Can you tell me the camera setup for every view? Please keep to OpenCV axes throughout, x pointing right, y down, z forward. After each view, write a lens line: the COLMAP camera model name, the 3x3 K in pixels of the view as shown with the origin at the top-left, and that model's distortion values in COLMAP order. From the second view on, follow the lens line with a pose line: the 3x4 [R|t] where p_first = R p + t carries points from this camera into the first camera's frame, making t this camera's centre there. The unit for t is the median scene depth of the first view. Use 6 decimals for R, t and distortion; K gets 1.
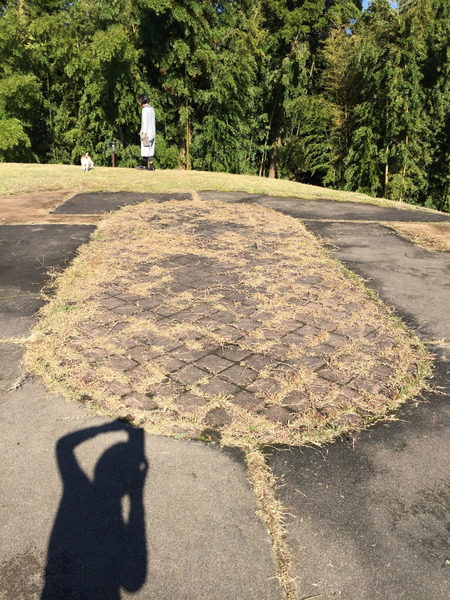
lens RADIAL K [[498.9, 0, 225.7], [0, 498.9, 323.0], [0, 0, 1]] dist [0.028877, -0.057168]
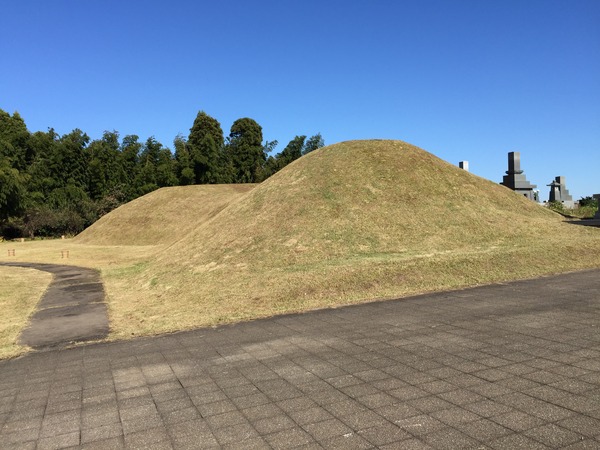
lens RADIAL K [[498.9, 0, 305.9], [0, 498.9, 221.1], [0, 0, 1]] dist [0.028877, -0.057168]
pose [[0.967053, -0.056400, 0.248248, -0.278101], [0.151612, 0.910949, -0.383648, 0.942701], [-0.204503, 0.408645, 0.889487, -1.657496]]
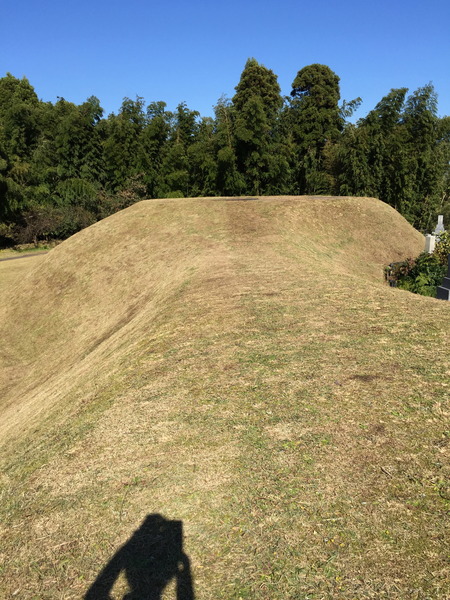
lens RADIAL K [[498.9, 0, 223.4], [0, 498.9, 305.8], [0, 0, 1]] dist [0.028877, -0.057168]
pose [[0.994850, -0.032901, -0.095871, -0.040162], [0.015283, 0.983730, -0.178999, 0.457580], [0.100200, 0.176612, 0.979167, -0.972129]]
